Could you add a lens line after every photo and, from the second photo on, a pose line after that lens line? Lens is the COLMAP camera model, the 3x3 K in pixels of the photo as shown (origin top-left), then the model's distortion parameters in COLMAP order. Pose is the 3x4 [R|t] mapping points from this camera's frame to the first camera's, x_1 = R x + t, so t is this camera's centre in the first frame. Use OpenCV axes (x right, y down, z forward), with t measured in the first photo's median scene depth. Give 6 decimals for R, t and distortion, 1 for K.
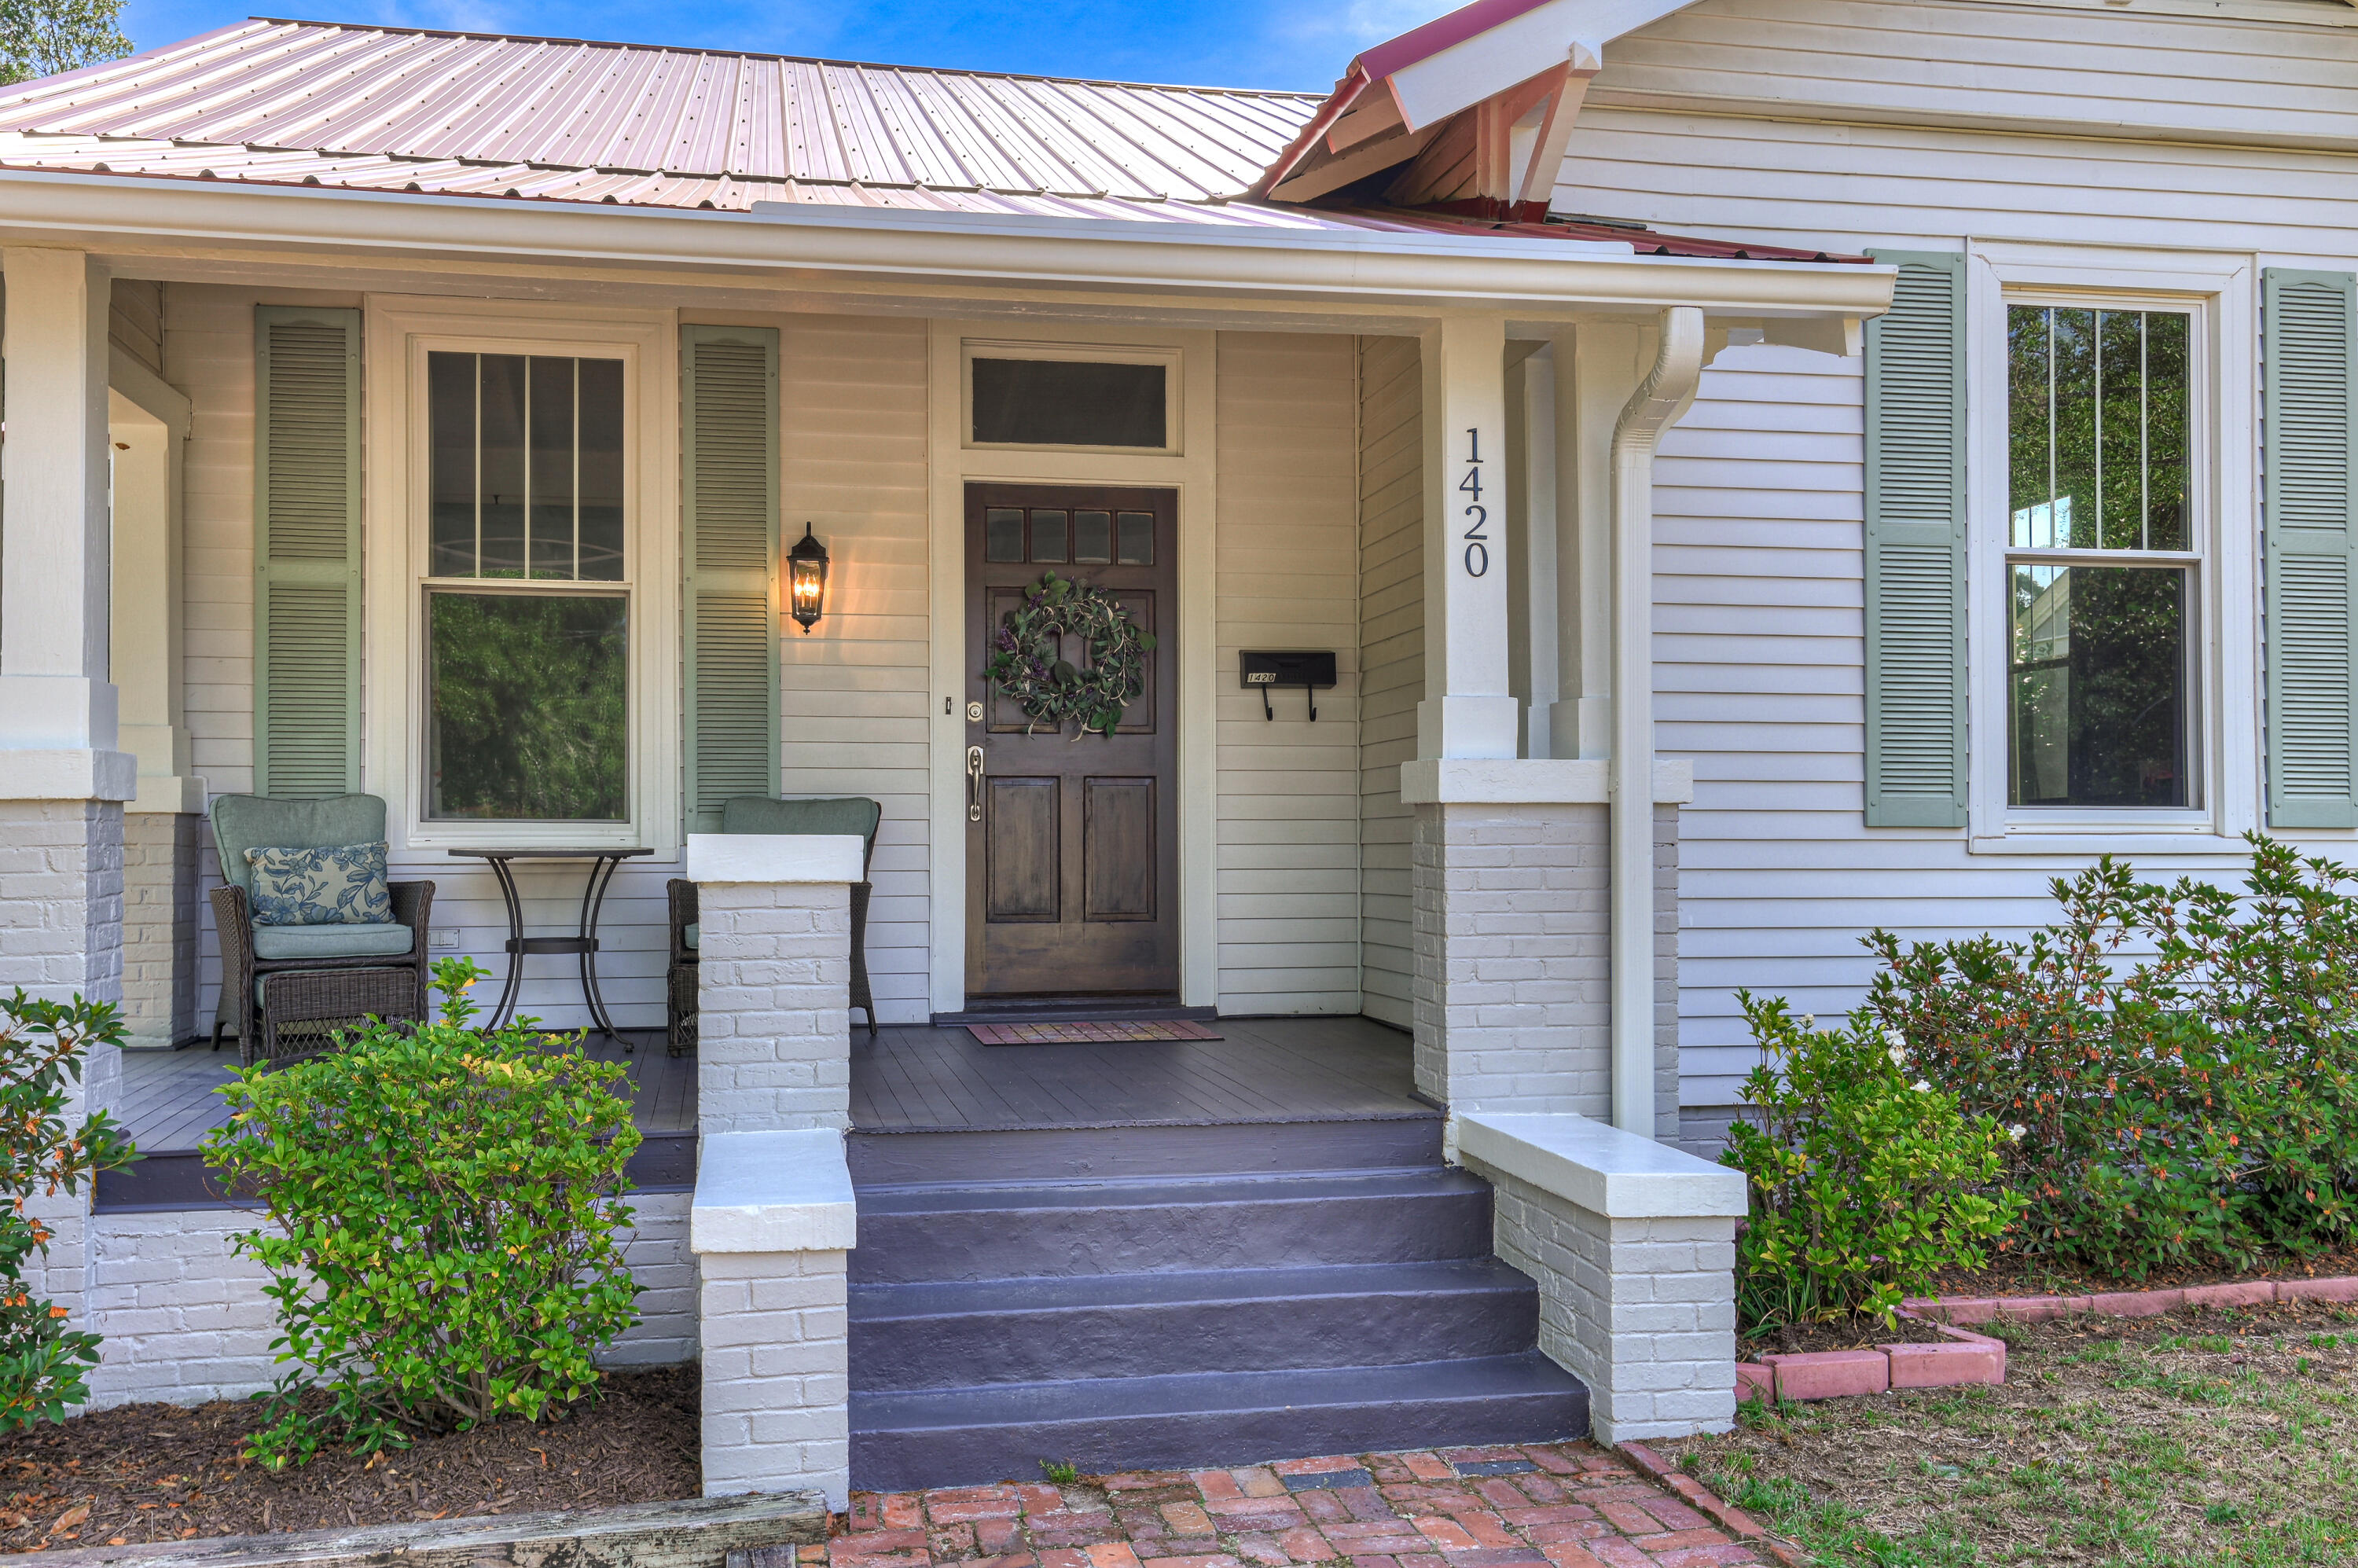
lens RADIAL K [[1989.4, 0, 1180.8], [0, 1989.4, 820.2], [0, 0, 1]] dist [0.040519, -0.005964]
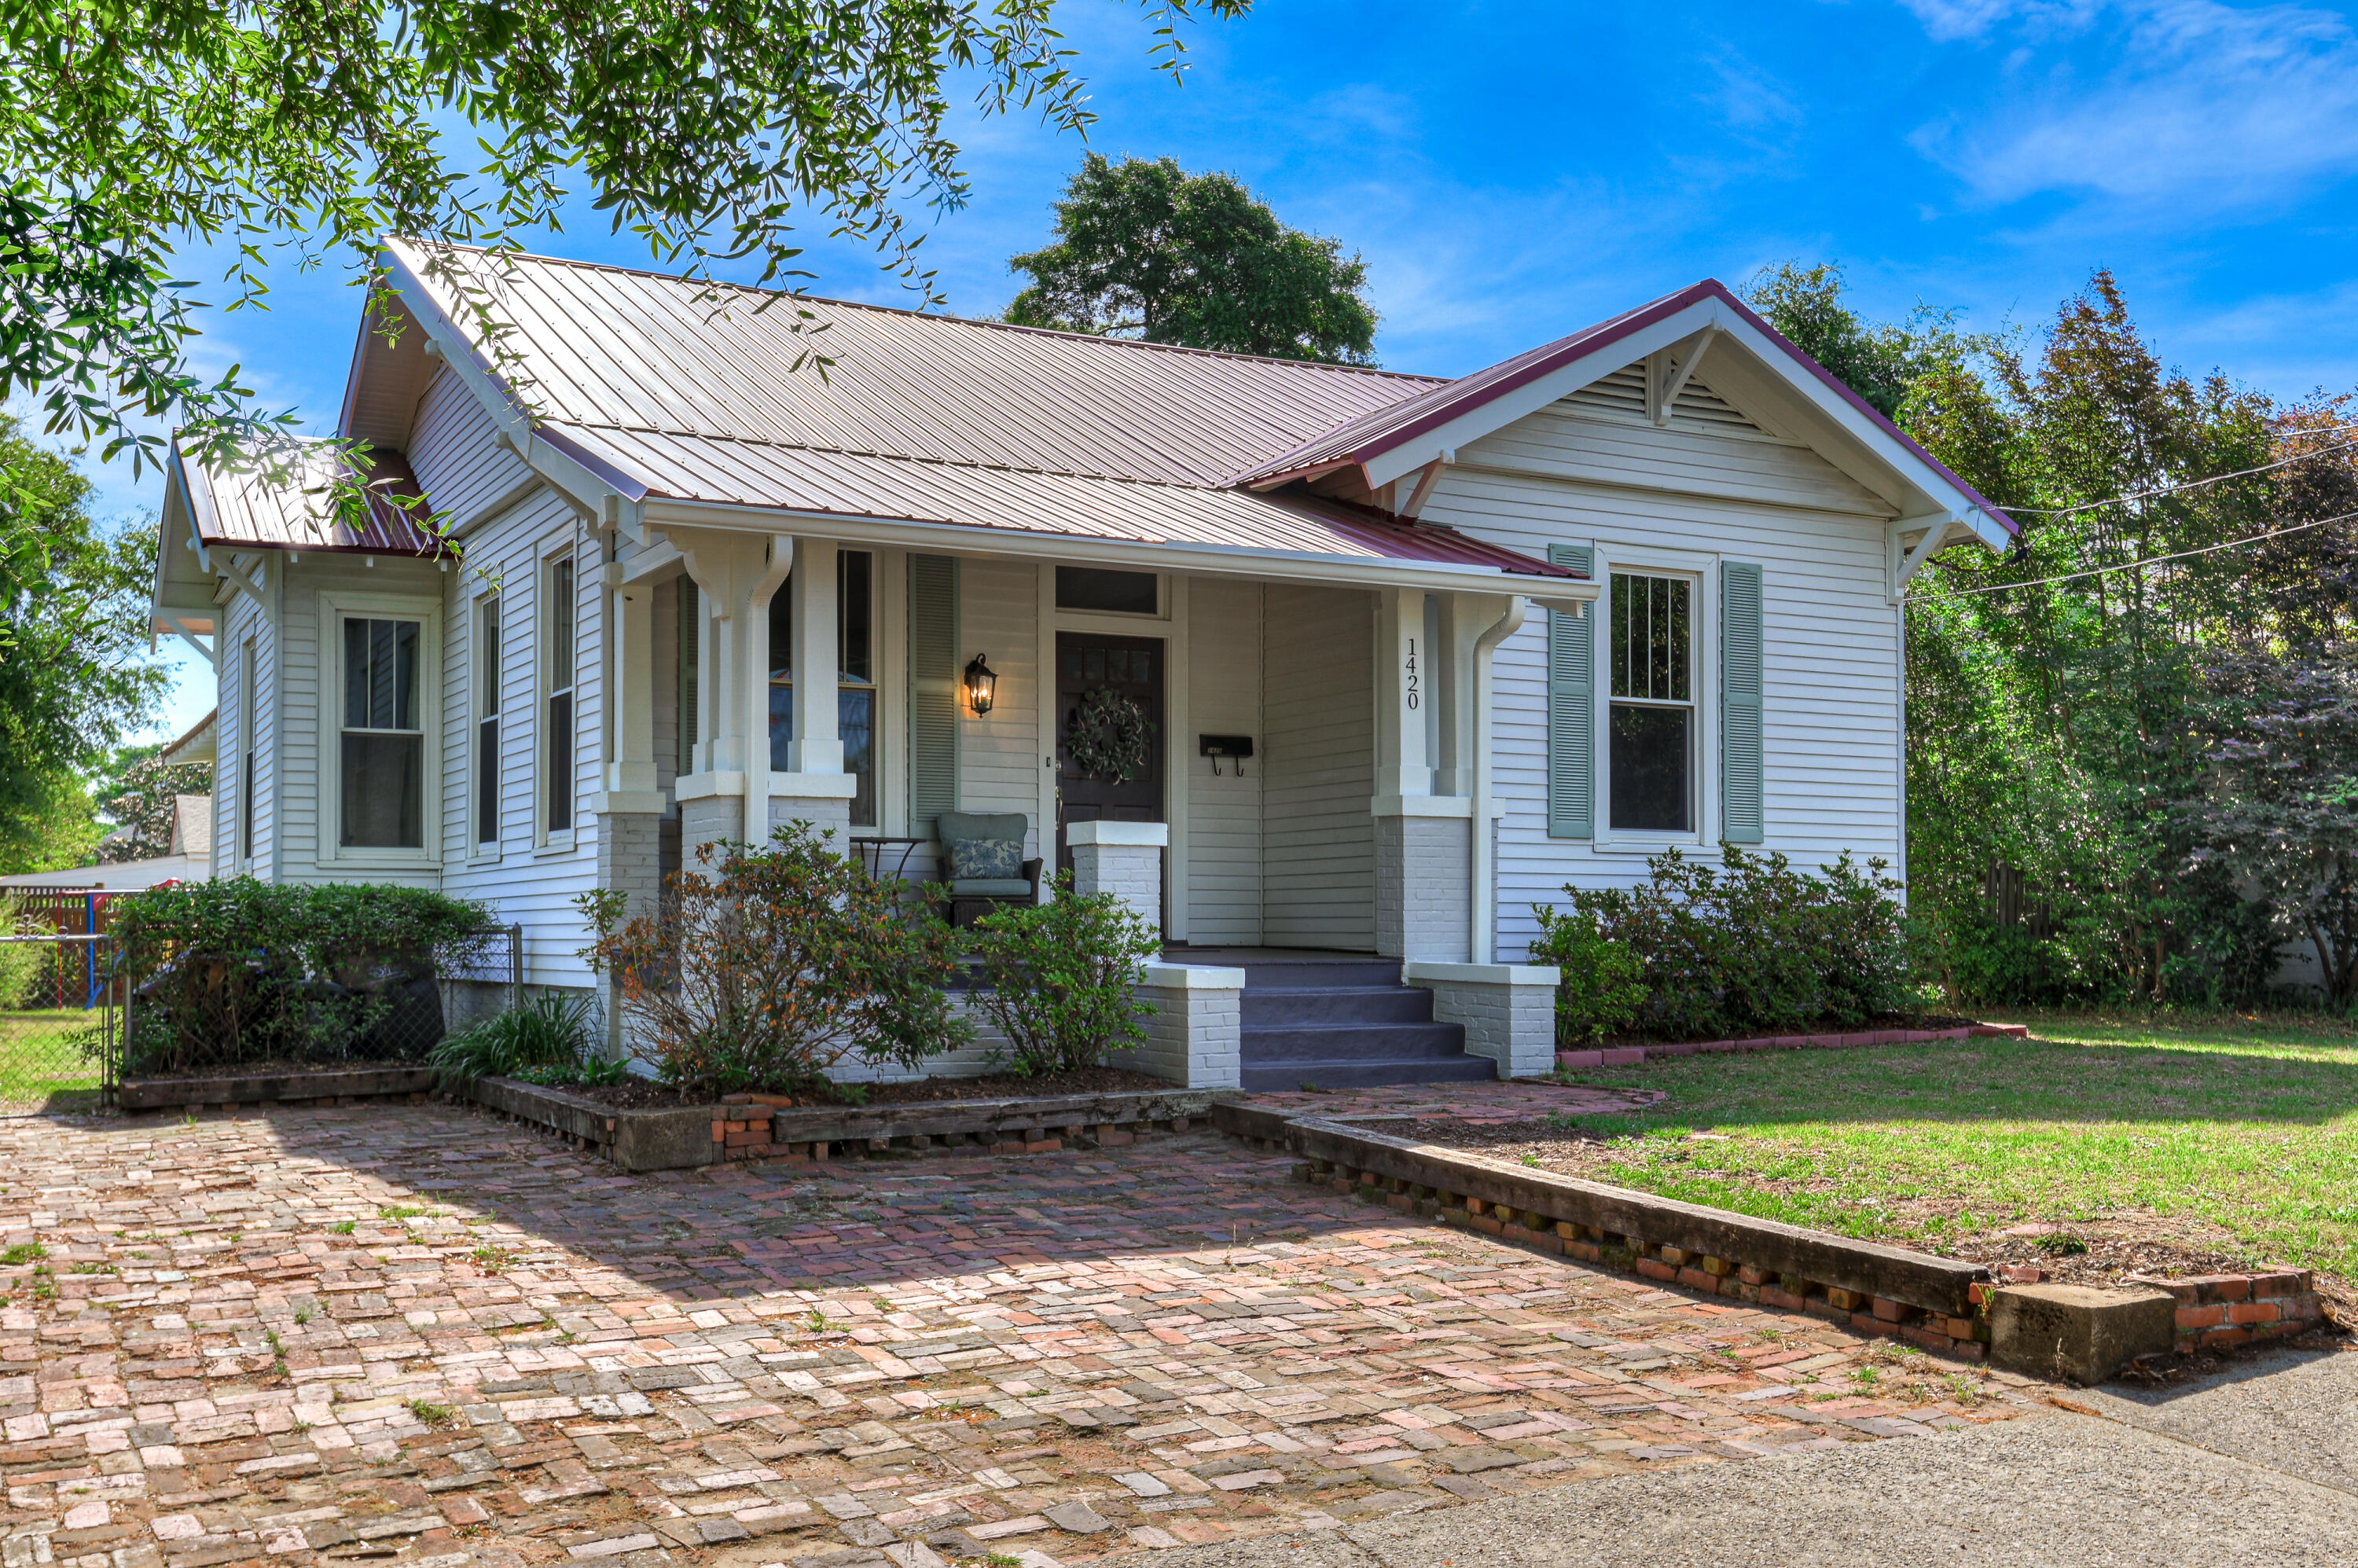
lens RADIAL K [[2278.2, 0, 1180.5], [0, 2278.2, 900.0], [0, 0, 1]] dist [0.047494, -0.000521]
pose [[0.950988, 0.008263, 0.309118, -0.674893], [-0.008302, 0.999965, -0.001191, 0.068752], [-0.309117, -0.001434, 0.951023, -0.993855]]
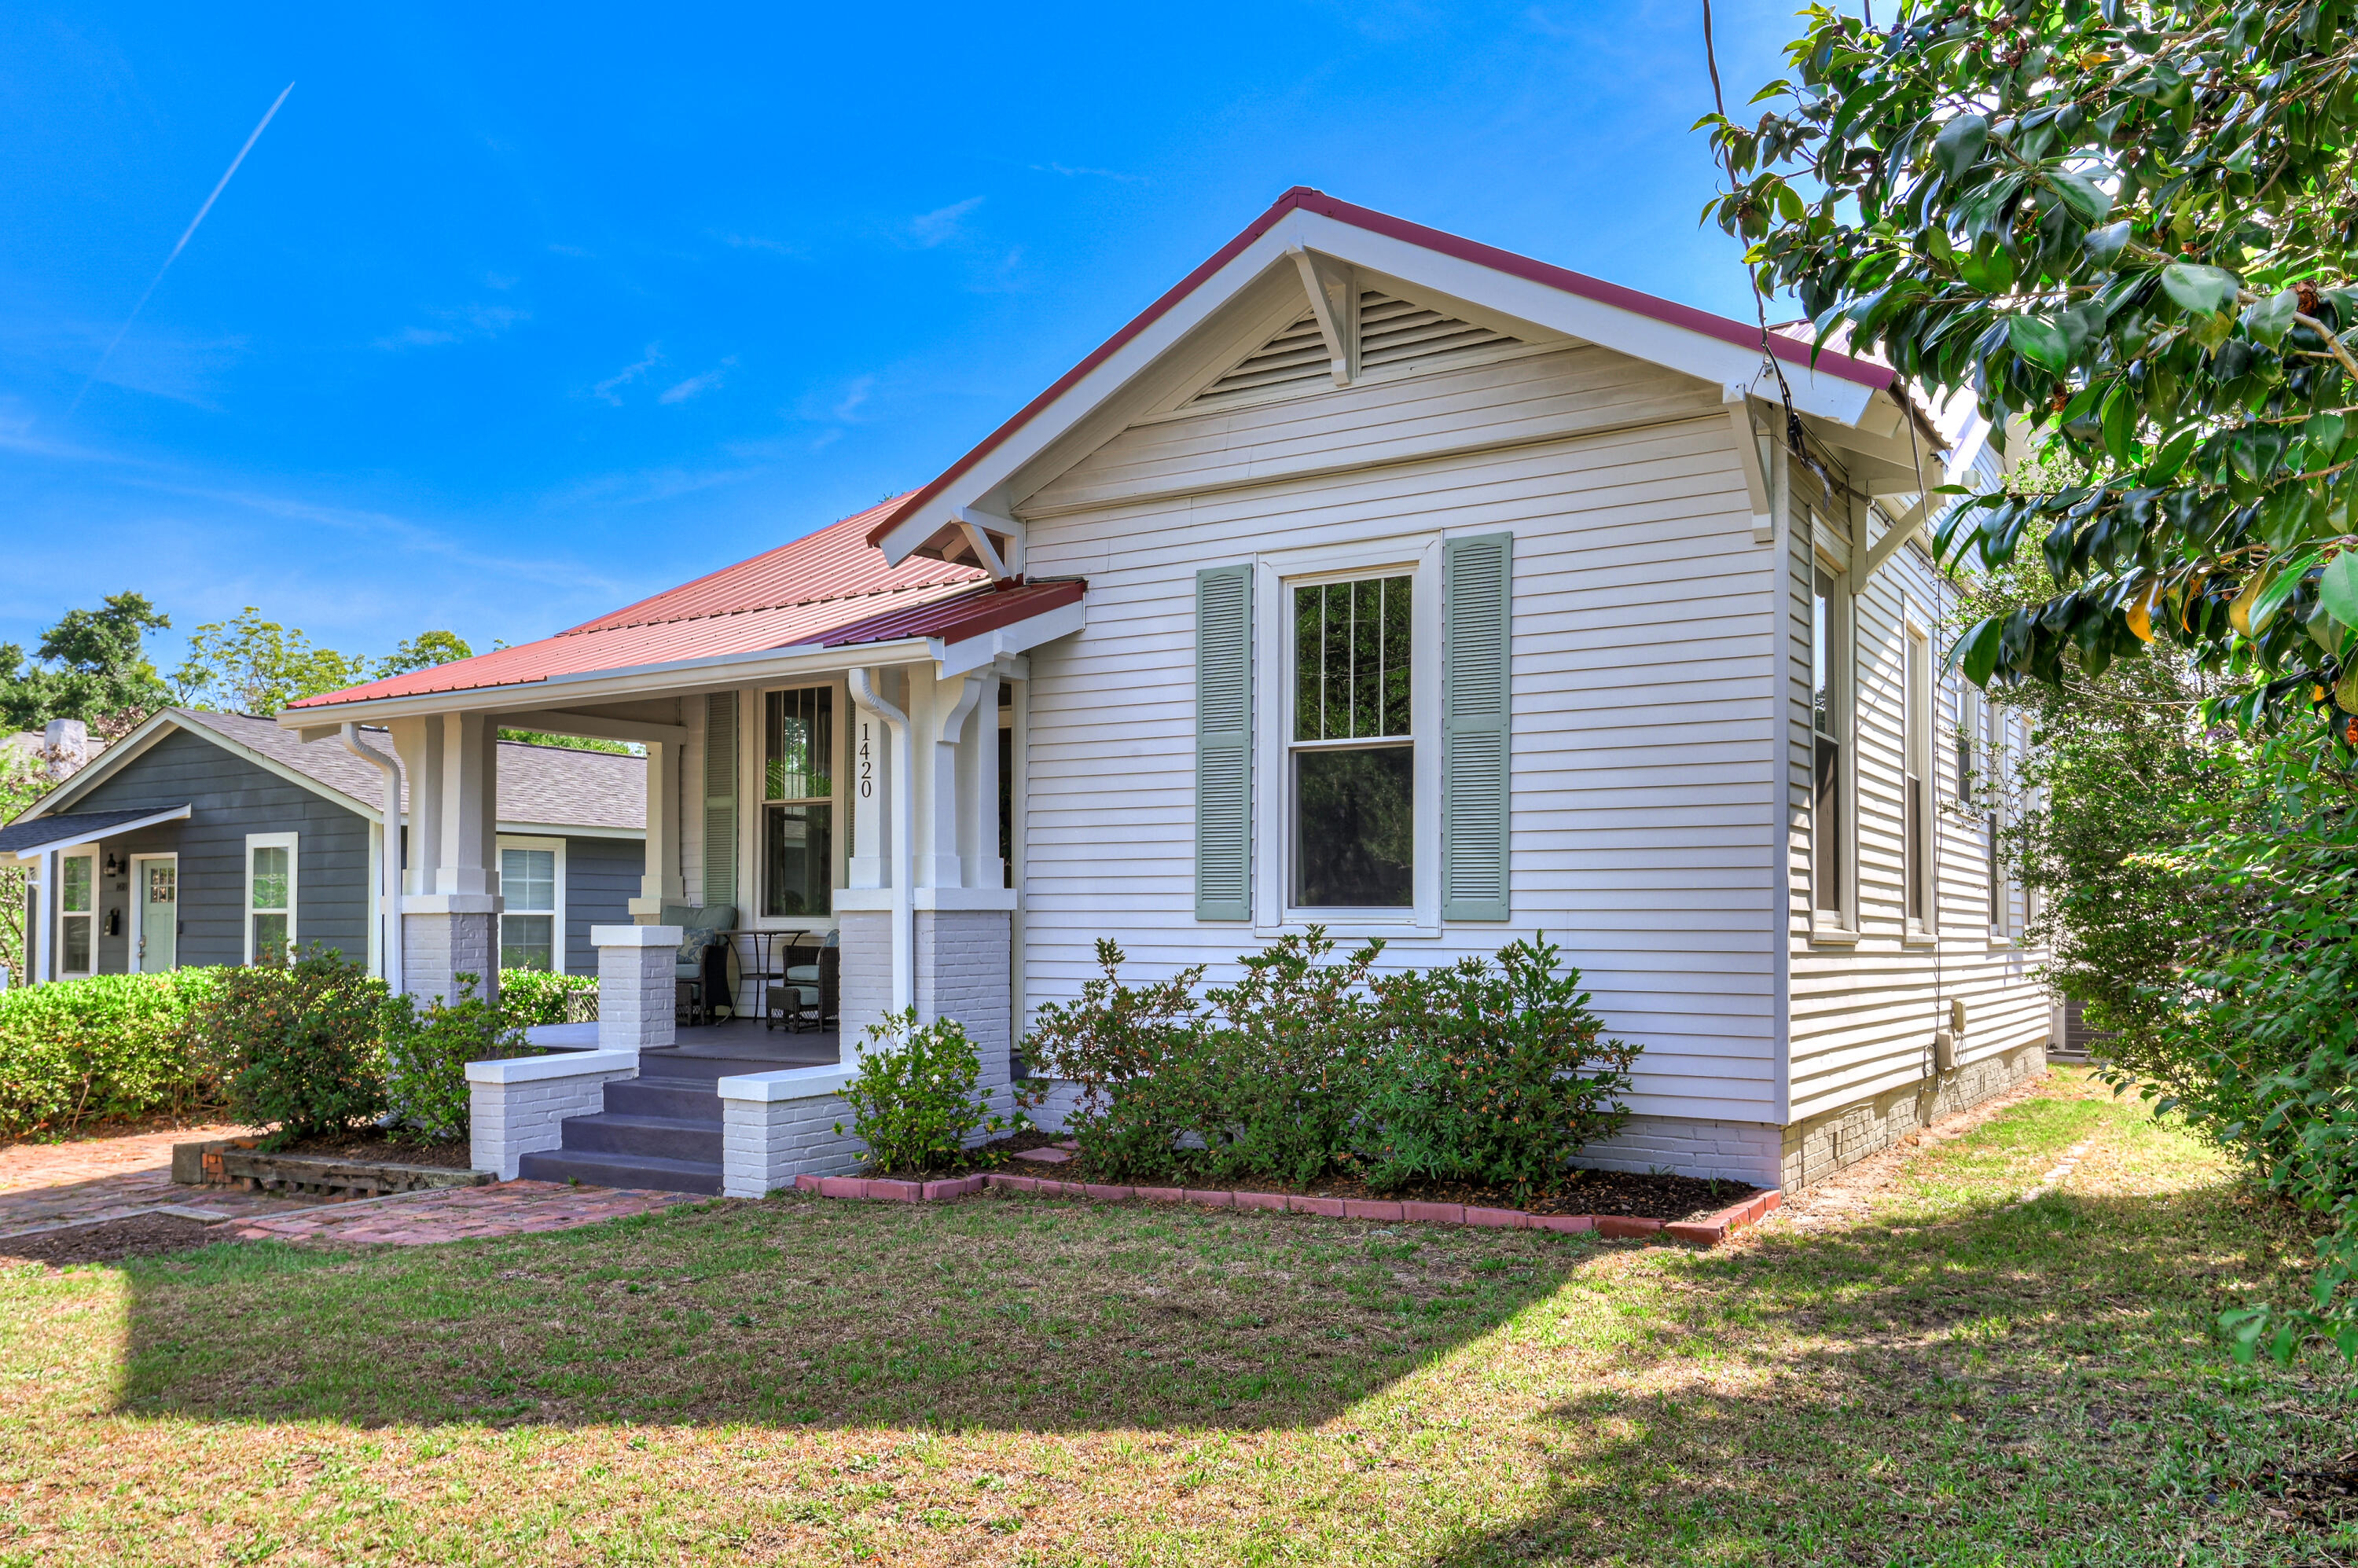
lens RADIAL K [[1808.0, 0, 1175.0], [0, 1808.0, 899.2], [0, 0, 1]] dist [0.046739, -0.000166]
pose [[0.735445, -0.007755, -0.677540, 1.306298], [0.008559, 0.999961, -0.002154, -0.010963], [0.677530, -0.004215, 0.735483, -0.106594]]
